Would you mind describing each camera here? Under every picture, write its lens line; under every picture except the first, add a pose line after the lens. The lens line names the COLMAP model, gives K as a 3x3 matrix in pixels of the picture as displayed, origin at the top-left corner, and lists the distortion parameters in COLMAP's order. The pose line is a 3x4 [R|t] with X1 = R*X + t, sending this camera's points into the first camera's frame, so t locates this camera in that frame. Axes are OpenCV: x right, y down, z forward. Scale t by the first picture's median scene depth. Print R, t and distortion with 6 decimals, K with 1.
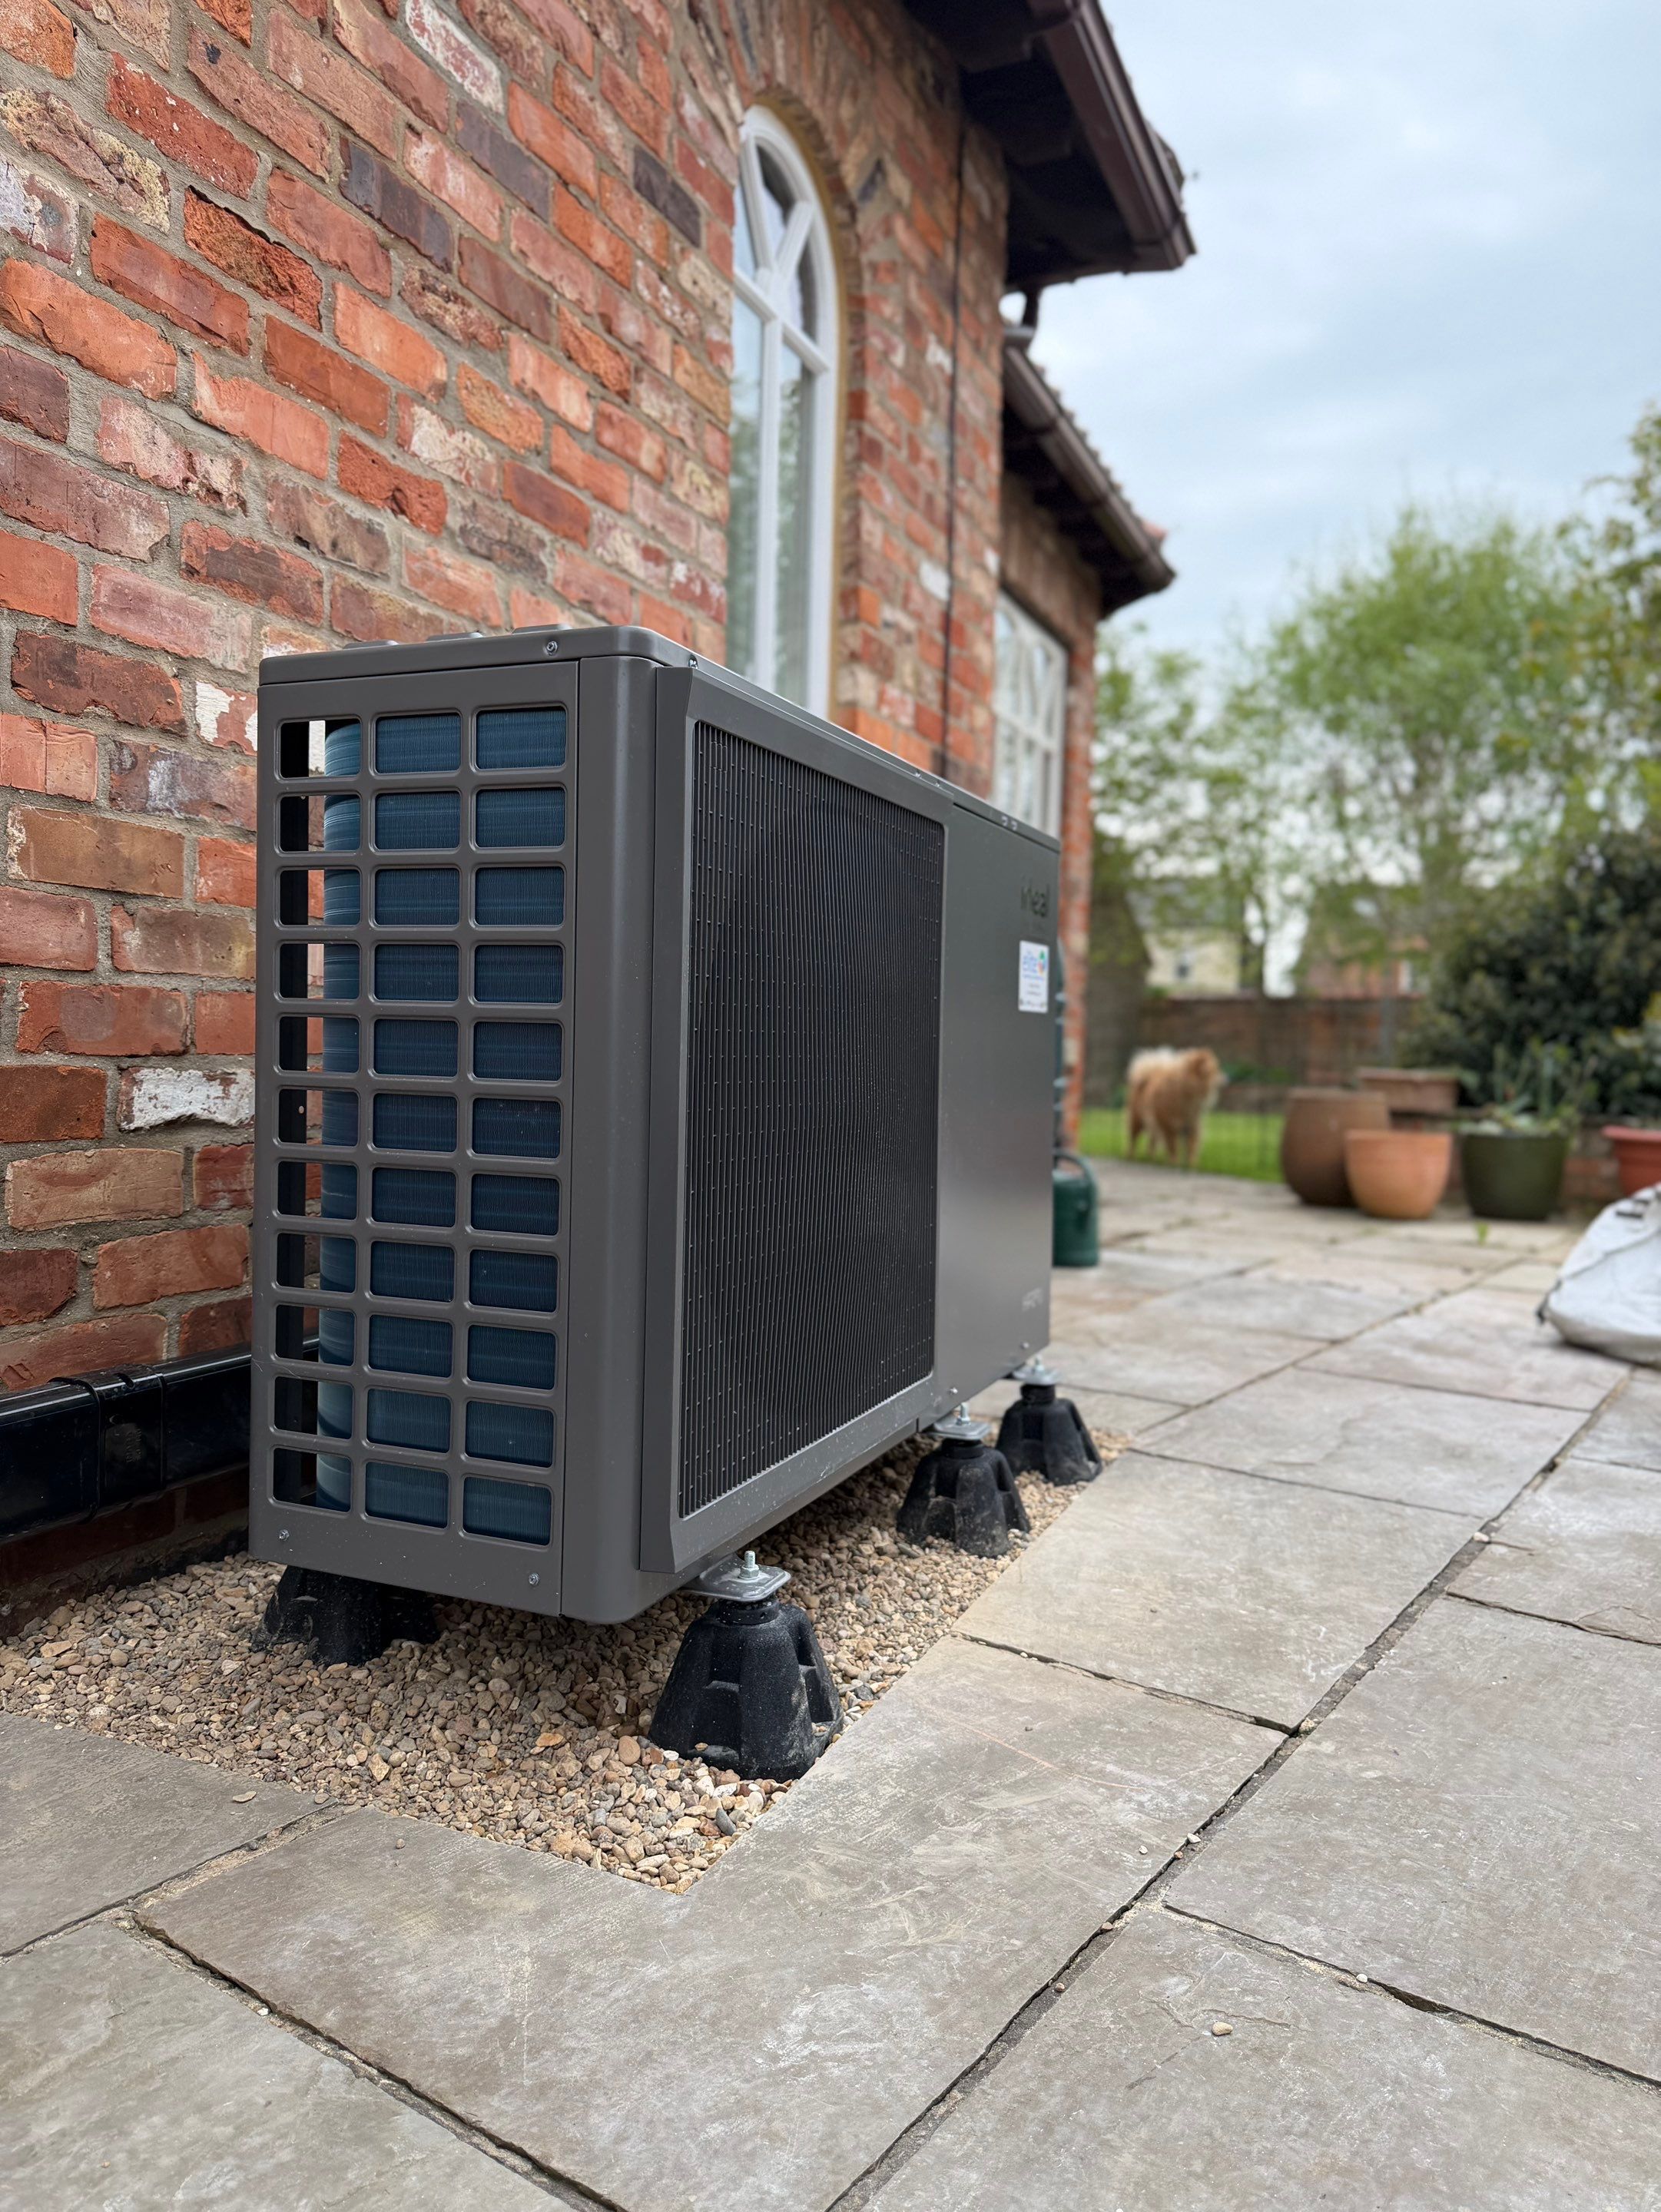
lens RADIAL K [[1542.3, 0, 838.8], [0, 1542.3, 1090.5], [0, 0, 1]] dist [0.048646, -0.057817]
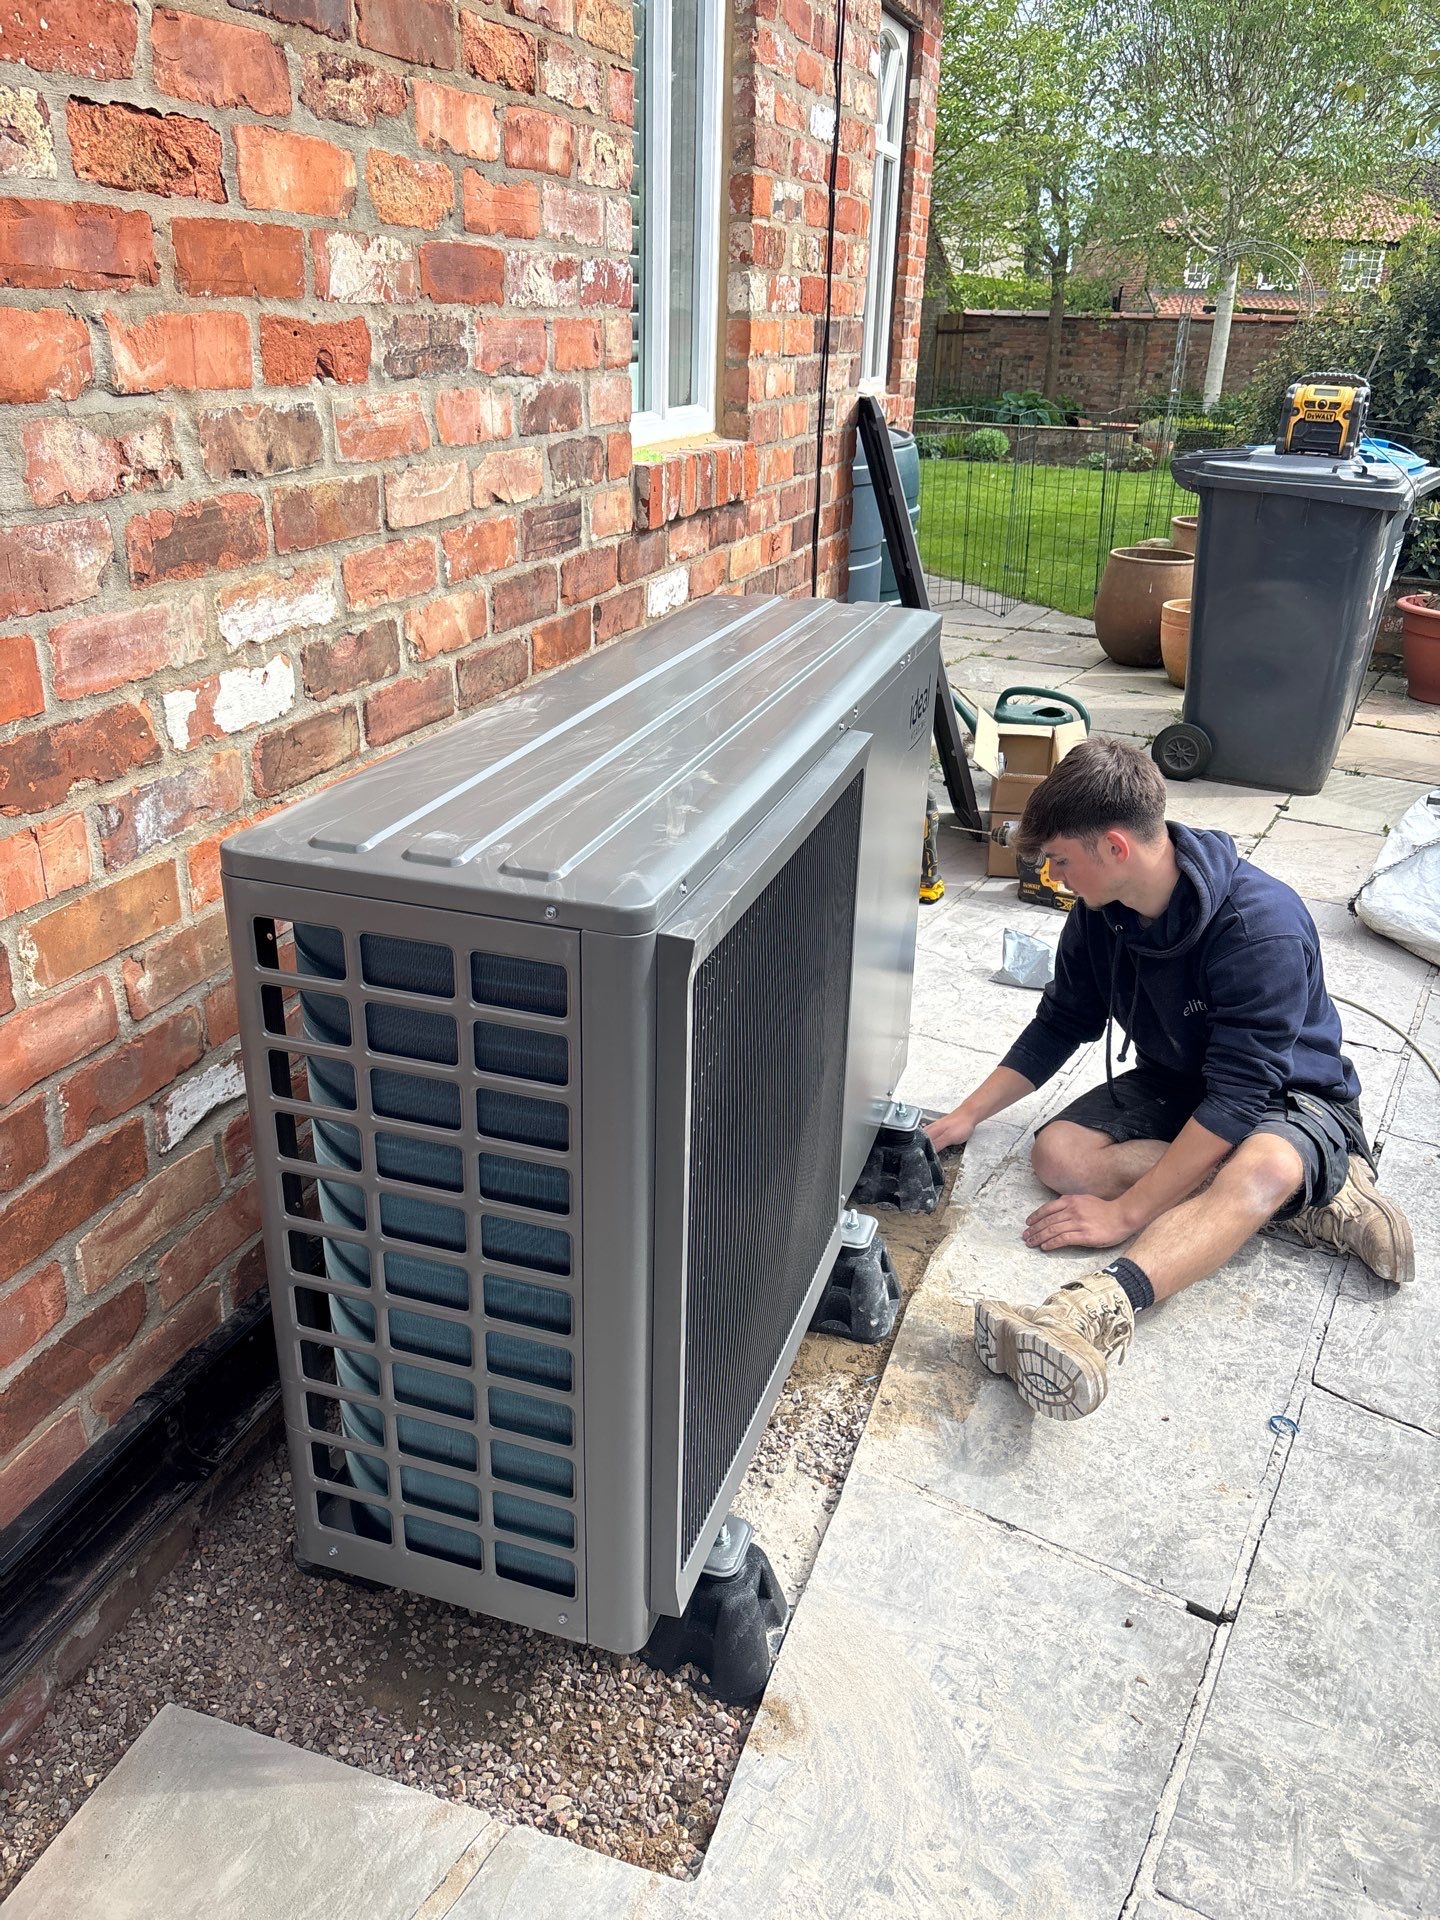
lens RADIAL K [[1440.1, 0, 751.6], [0, 1440.1, 928.3], [0, 0, 1]] dist [0.018518, -0.001675]
pose [[0.996082, -0.029847, 0.083243, -0.140642], [-0.002327, 0.932148, 0.362071, -0.443946], [-0.088402, -0.360846, 0.928426, 0.124322]]
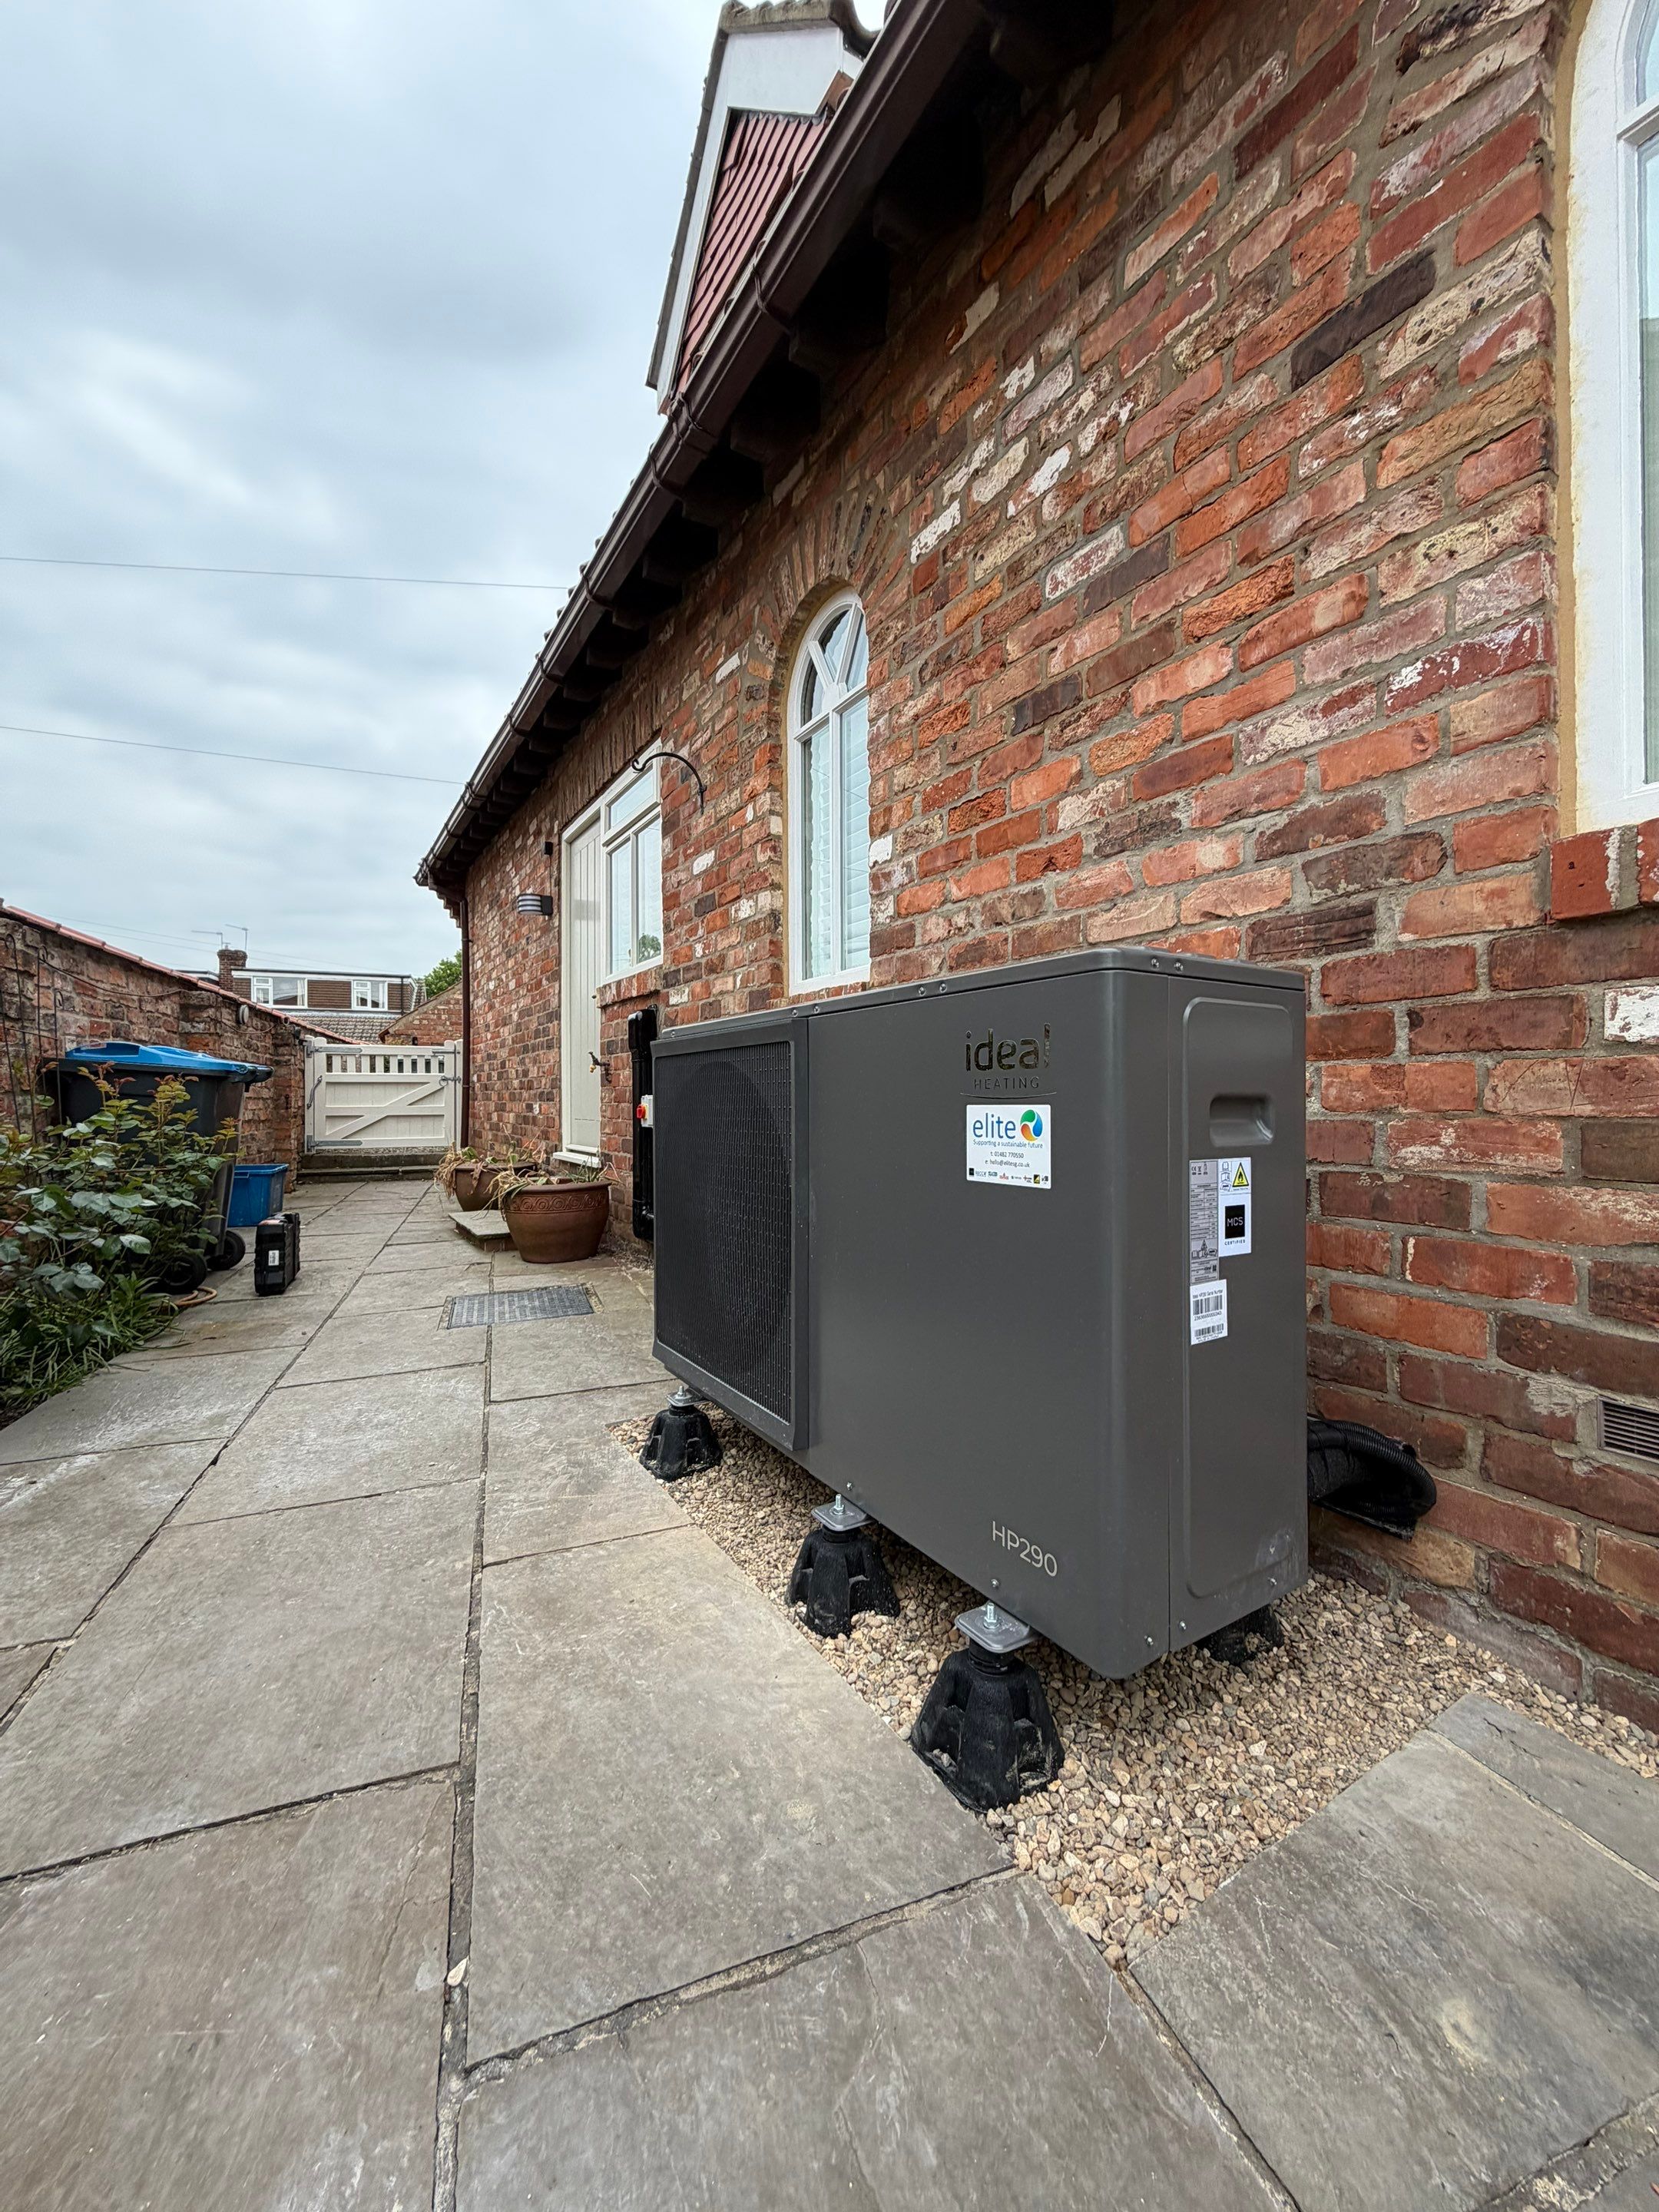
lens RADIAL K [[871.5, 0, 831.6], [0, 871.5, 1104.1], [0, 0, 1]] dist [-0.002114, 0.001521]
pose [[-0.567149, -0.017486, -0.823429, 0.763487], [-0.037984, 0.999266, 0.004943, -0.126863], [0.822739, 0.034081, -0.567397, 1.593607]]
